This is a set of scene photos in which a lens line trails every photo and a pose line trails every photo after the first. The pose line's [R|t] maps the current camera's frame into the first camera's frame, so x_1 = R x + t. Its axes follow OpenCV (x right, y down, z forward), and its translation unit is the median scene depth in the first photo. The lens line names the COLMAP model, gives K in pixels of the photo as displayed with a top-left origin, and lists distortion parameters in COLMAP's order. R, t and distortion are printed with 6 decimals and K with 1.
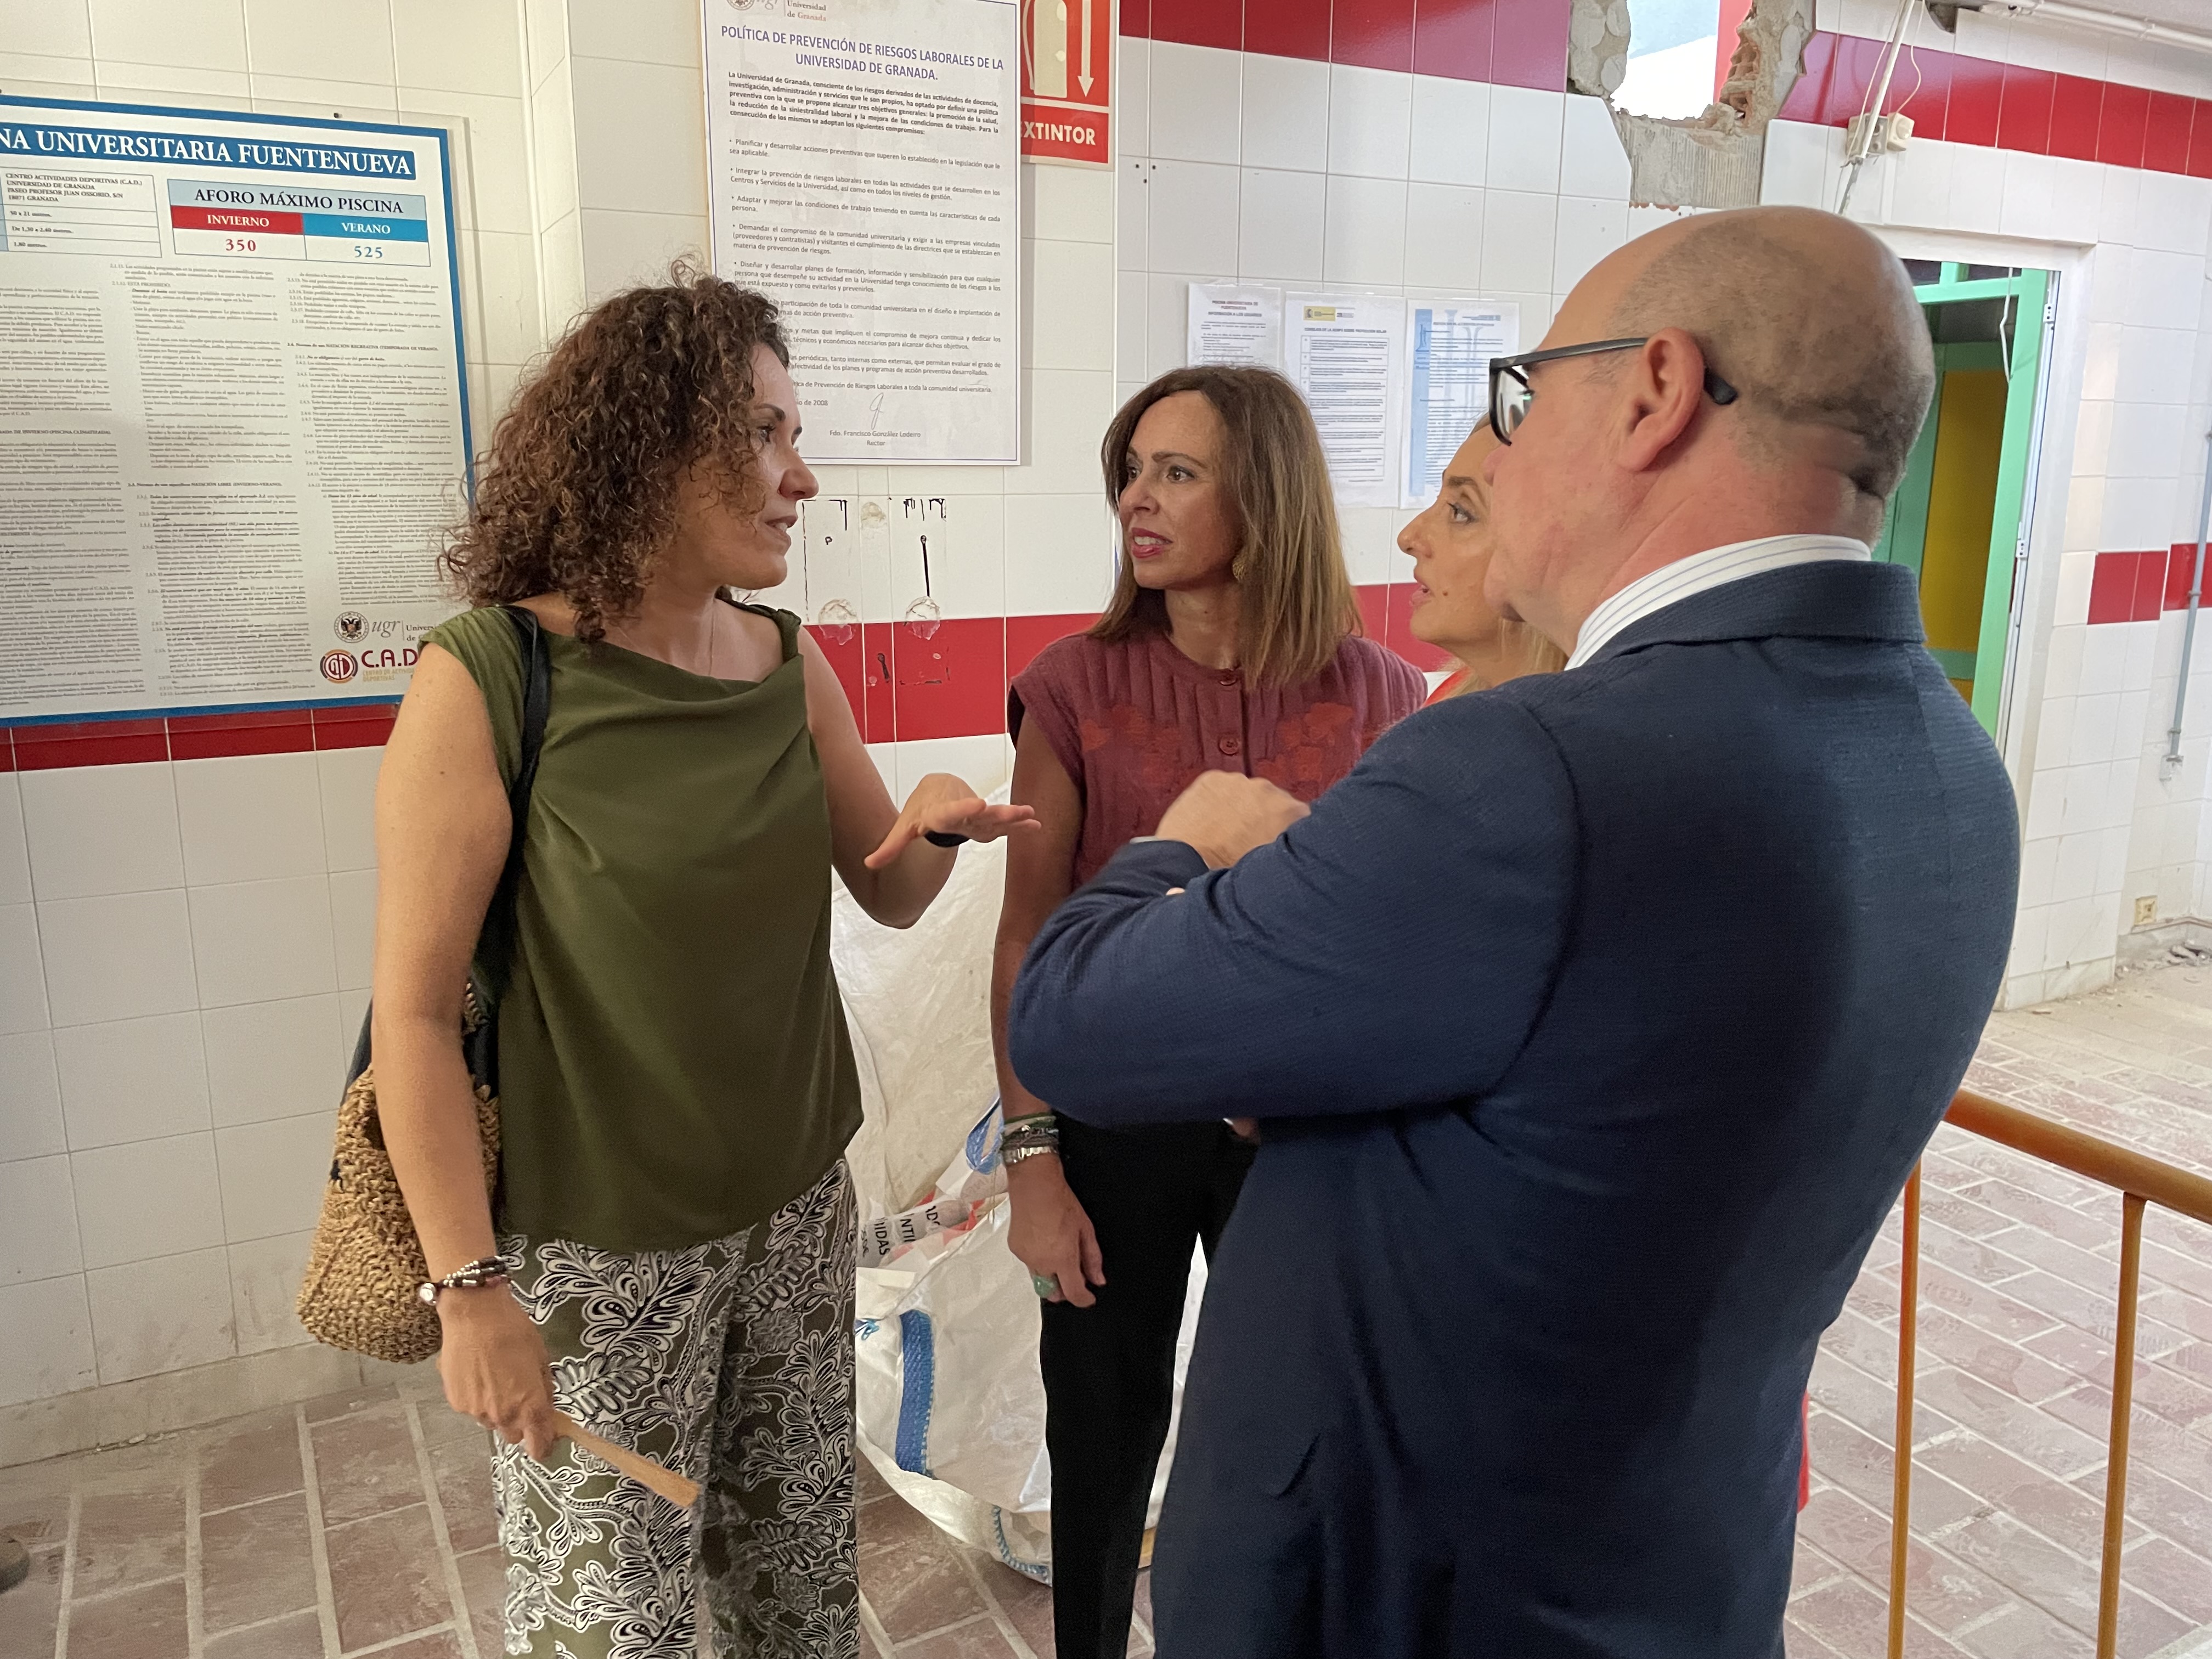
lens RADIAL K [[1658.8, 0, 1097.4], [0, 1658.8, 813.9], [0, 0, 1]] dist [0.080477, -0.106345]
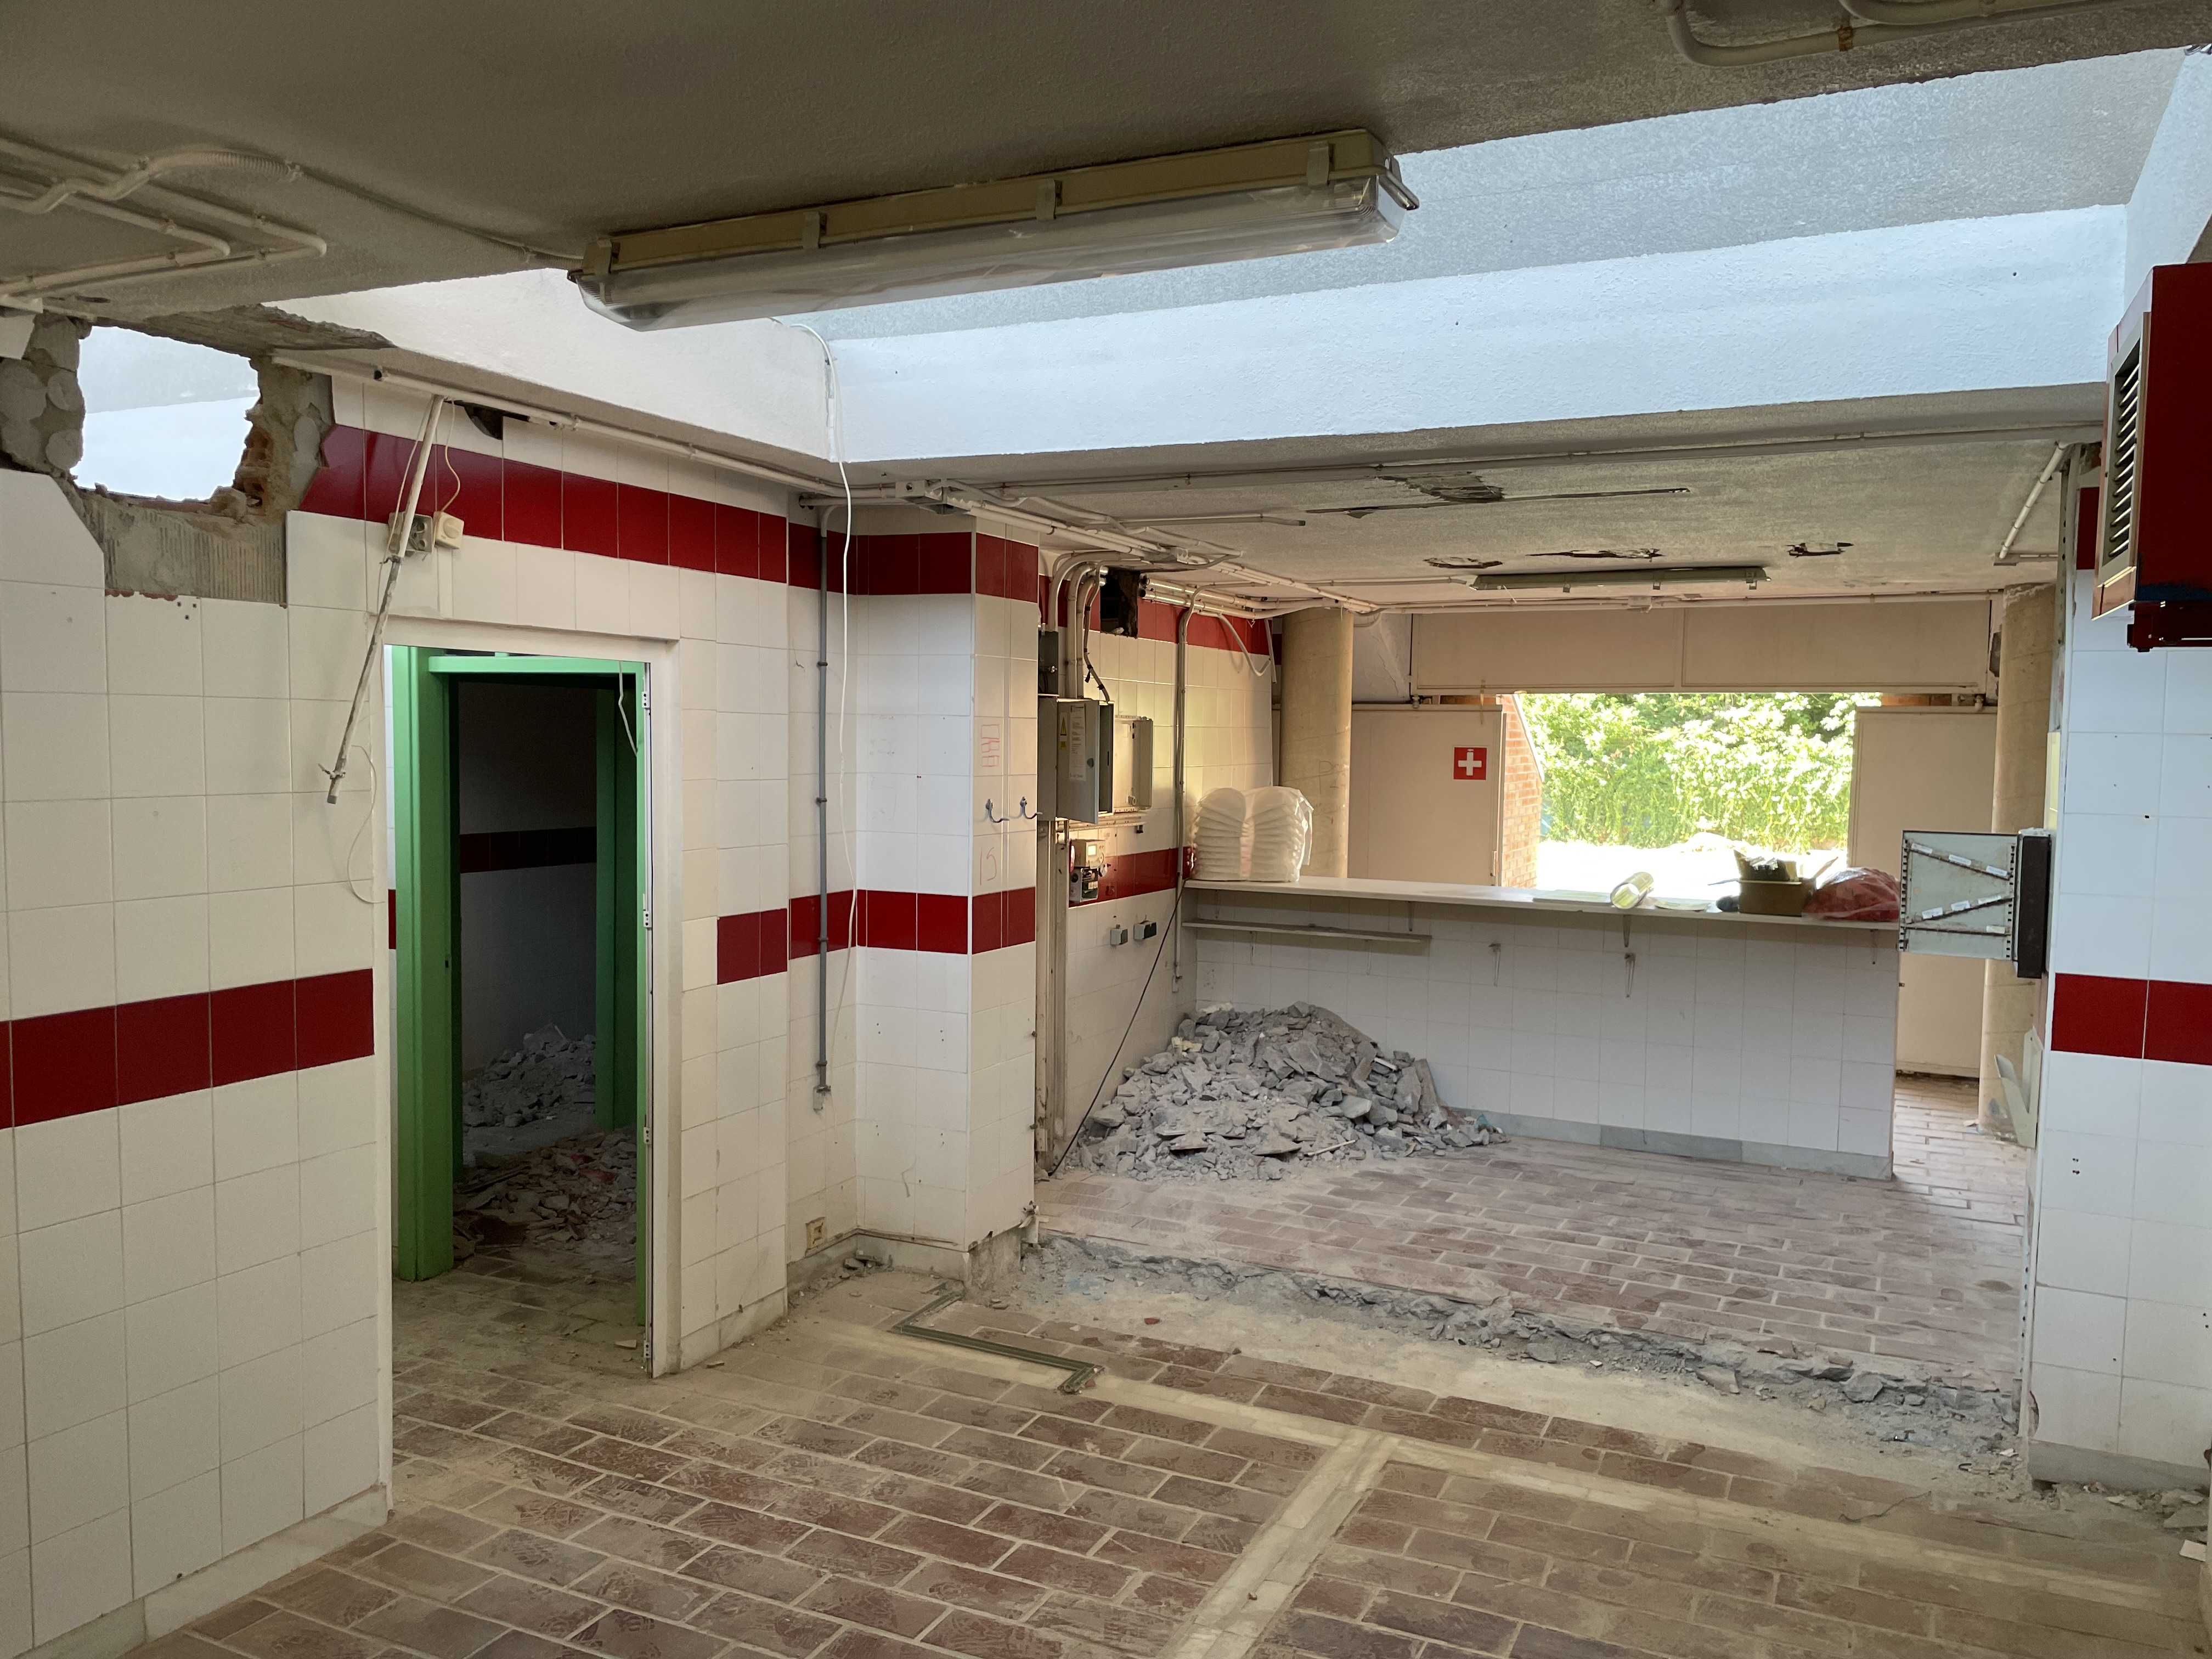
lens RADIAL K [[1658.8, 0, 1101.2], [0, 1658.8, 841.9], [0, 0, 1]] dist [0.080477, -0.106345]
pose [[0.801332, -0.029291, 0.597502, 0.171793], [0.112665, 0.988317, -0.102650, -0.072062], [-0.587515, 0.149574, 0.795270, 0.014061]]
